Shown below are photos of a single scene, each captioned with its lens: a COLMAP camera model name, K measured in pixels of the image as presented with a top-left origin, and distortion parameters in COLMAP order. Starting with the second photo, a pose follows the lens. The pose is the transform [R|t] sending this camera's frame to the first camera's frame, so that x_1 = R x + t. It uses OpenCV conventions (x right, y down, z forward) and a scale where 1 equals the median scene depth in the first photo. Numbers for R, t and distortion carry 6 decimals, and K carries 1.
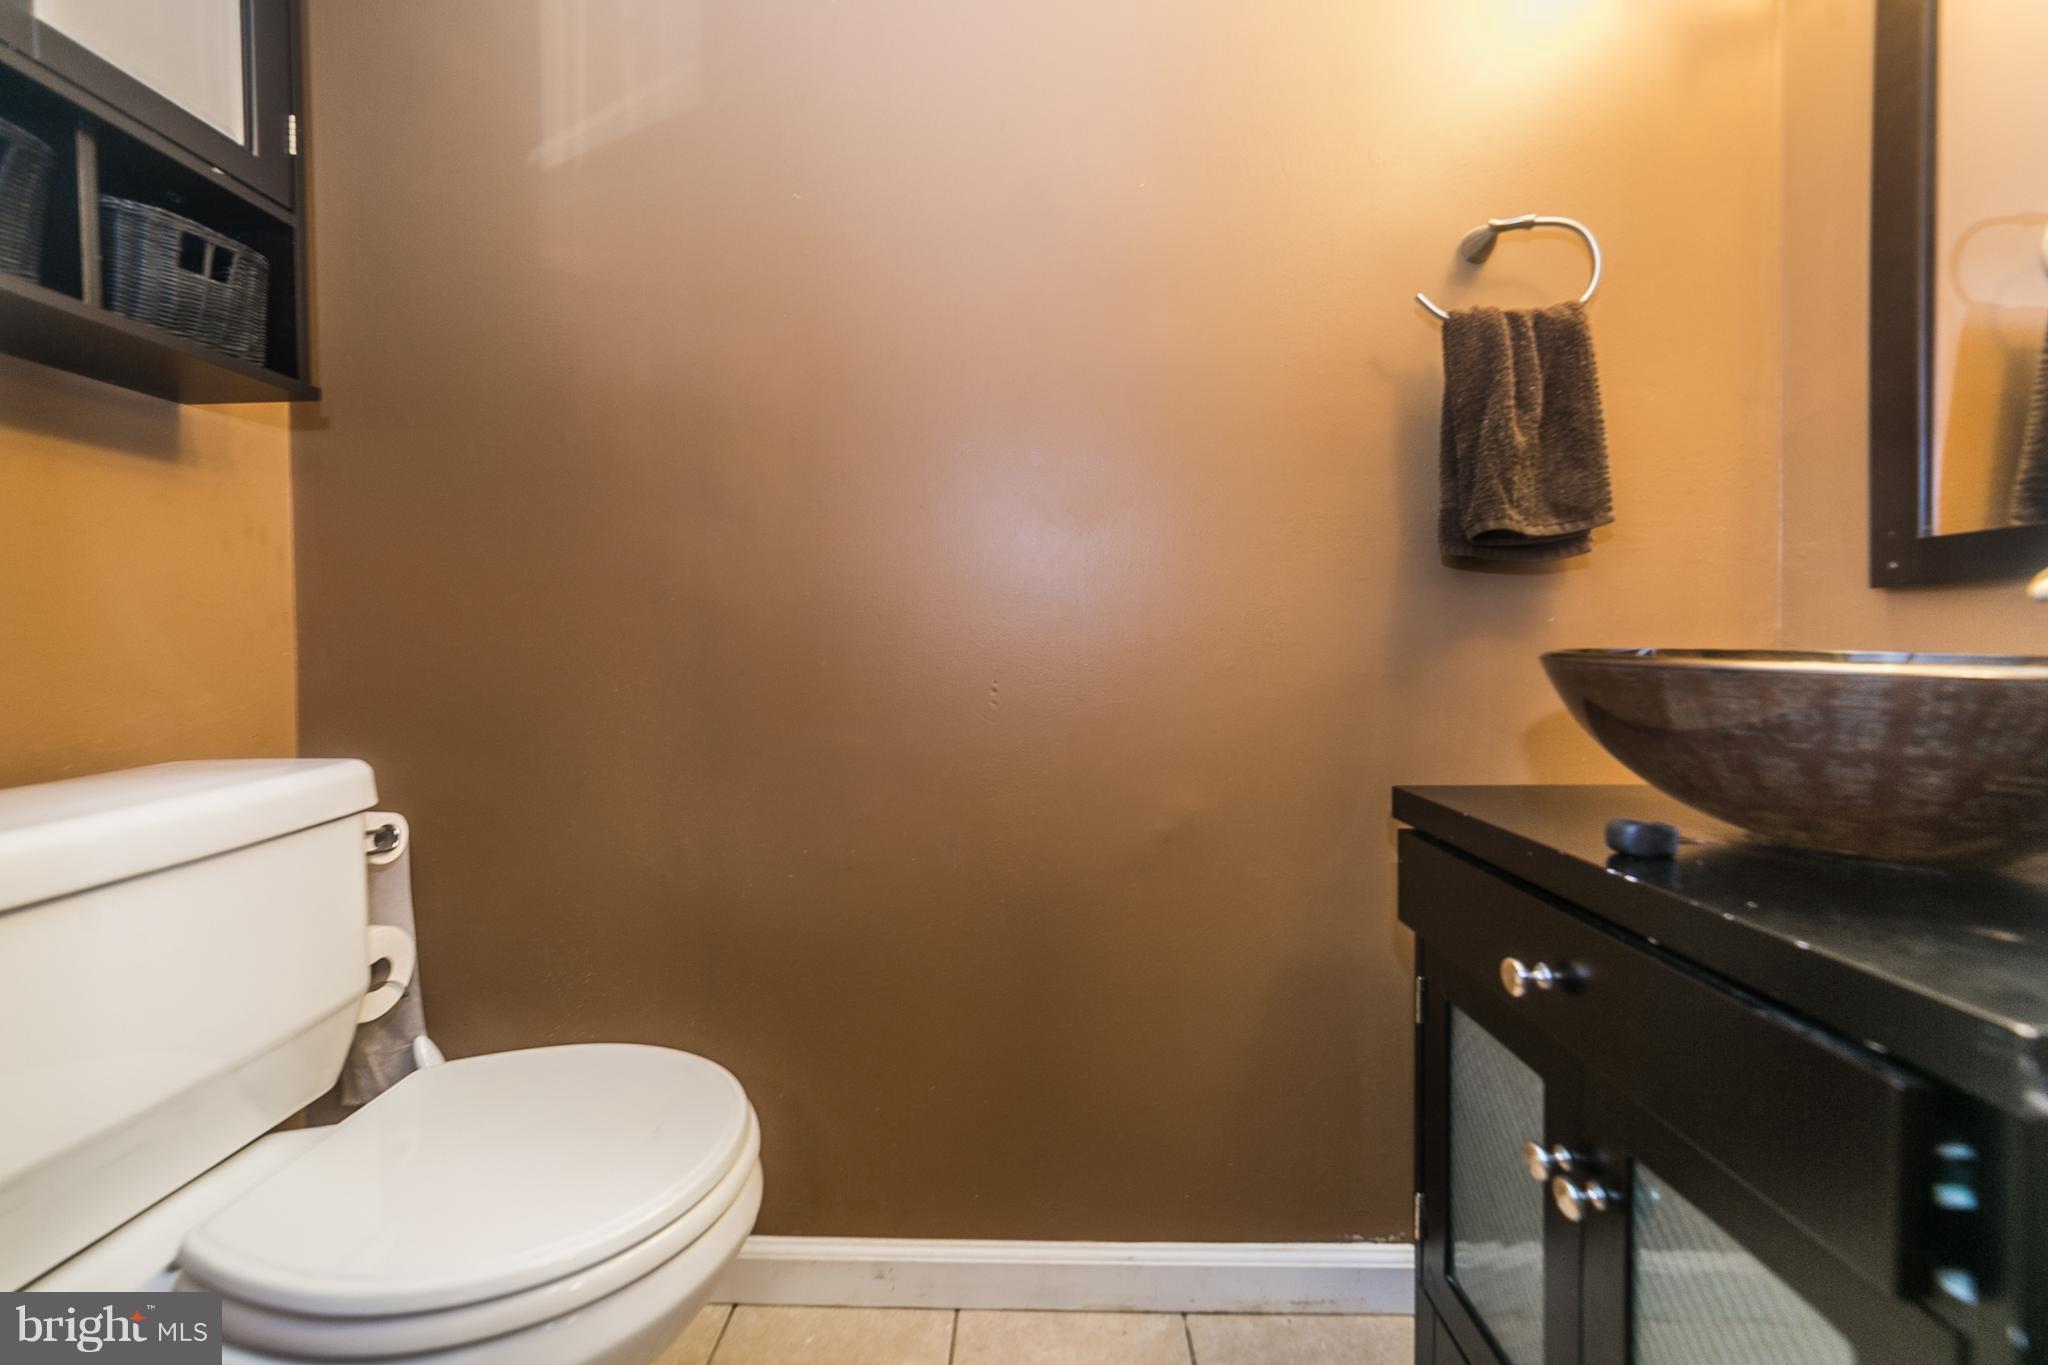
lens RADIAL K [[805.4, 0, 1001.9], [0, 805.4, 677.7], [0, 0, 1]] dist [-0.019859, 0.007743]
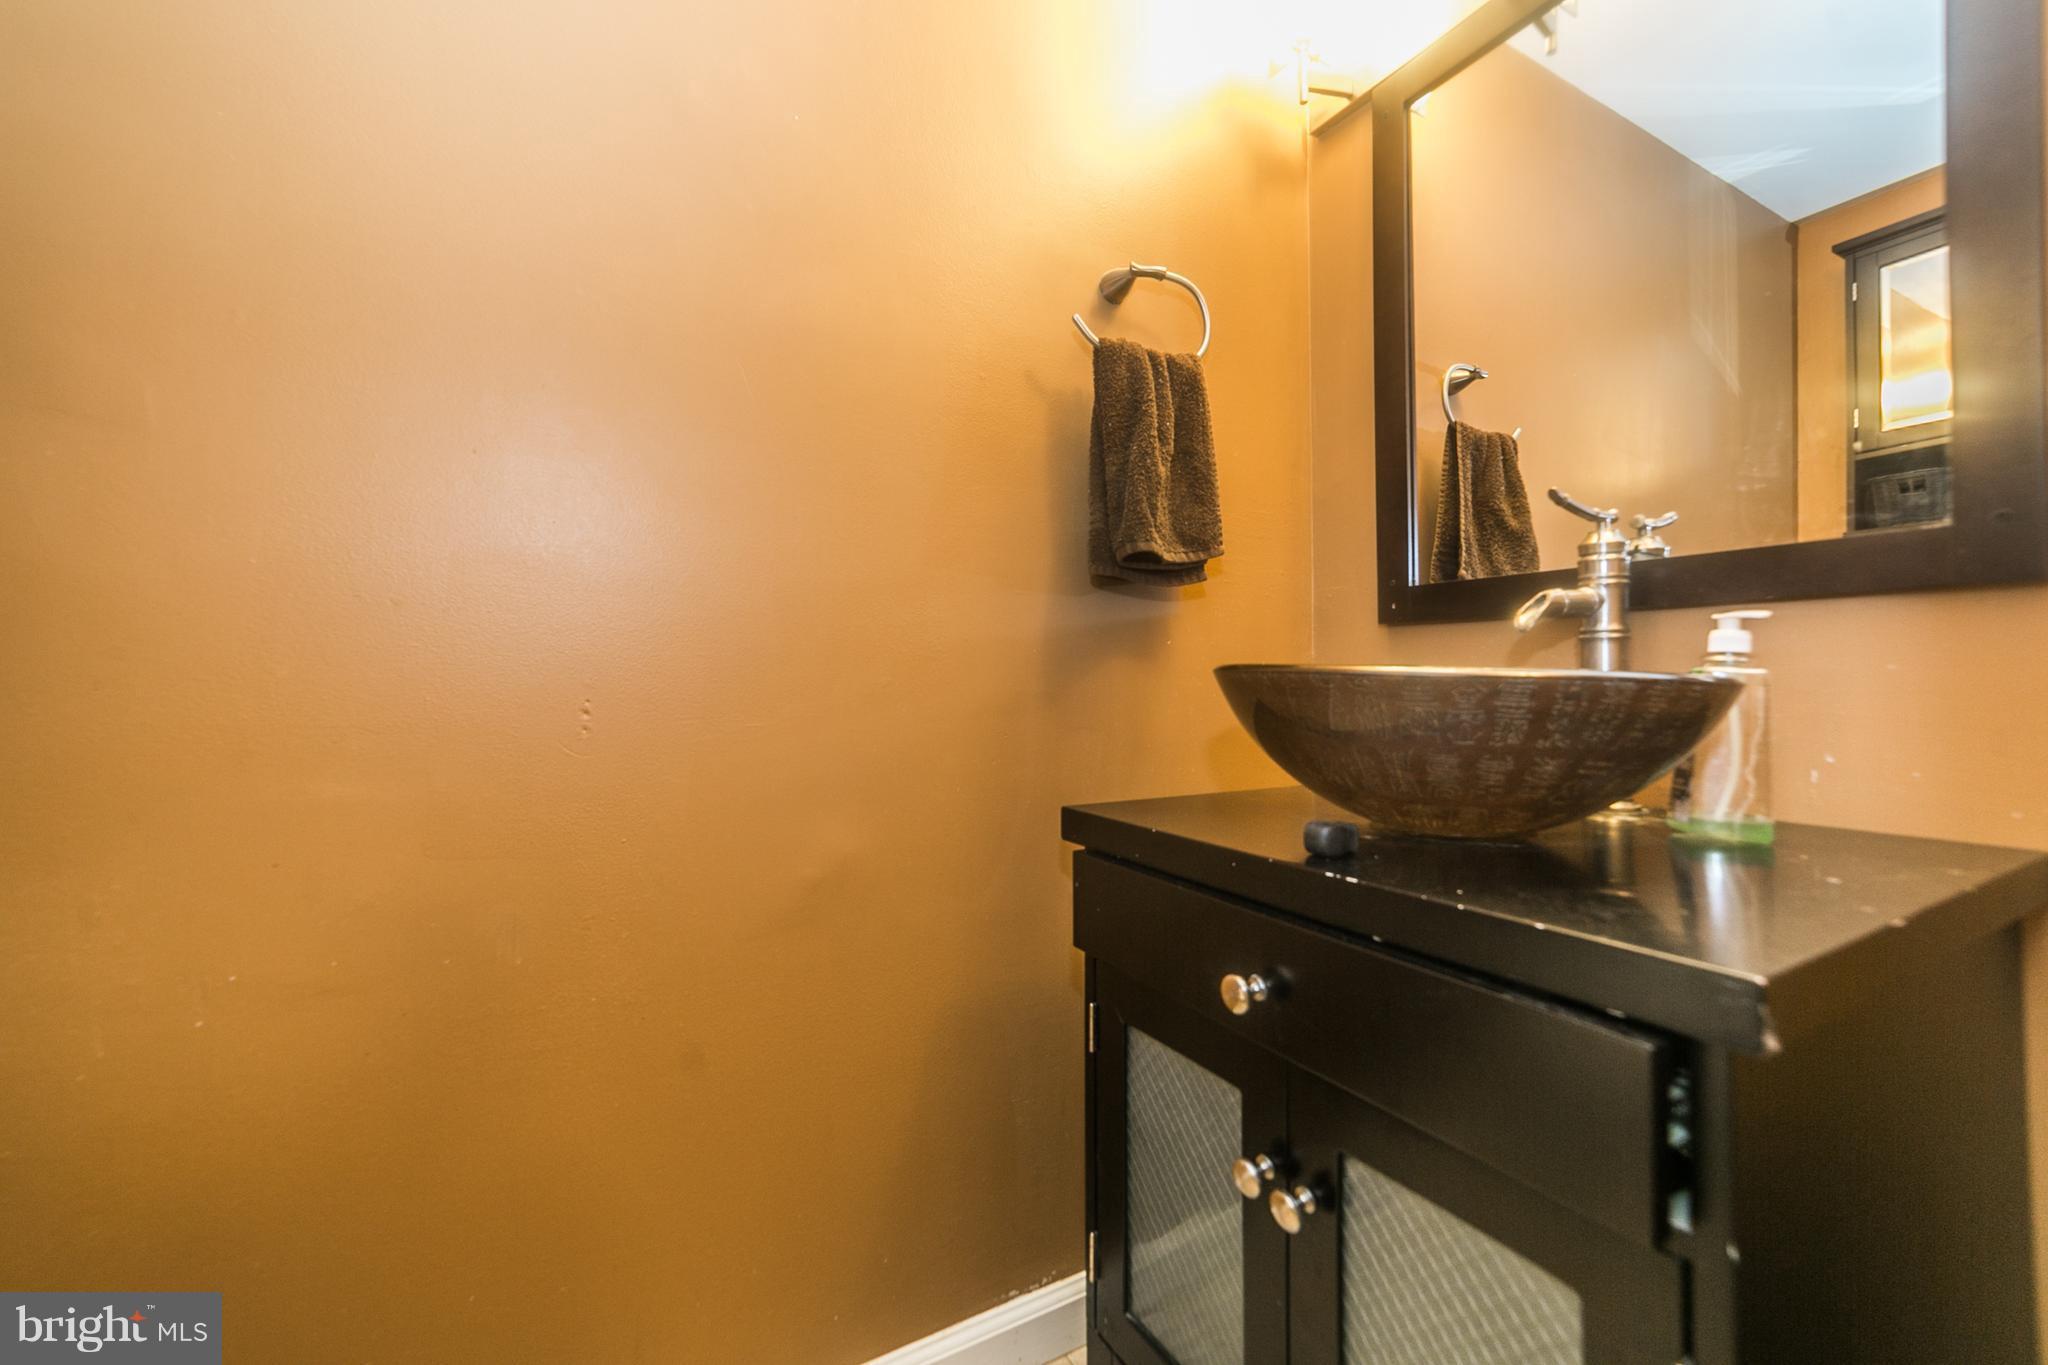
lens RADIAL K [[805.4, 0, 992.9], [0, 805.4, 674.1], [0, 0, 1]] dist [-0.019859, 0.007743]
pose [[0.855660, 0.018551, 0.517206, -0.107207], [0.005592, 0.998968, -0.045083, 0.024428], [-0.517508, 0.041468, 0.854673, 0.260459]]
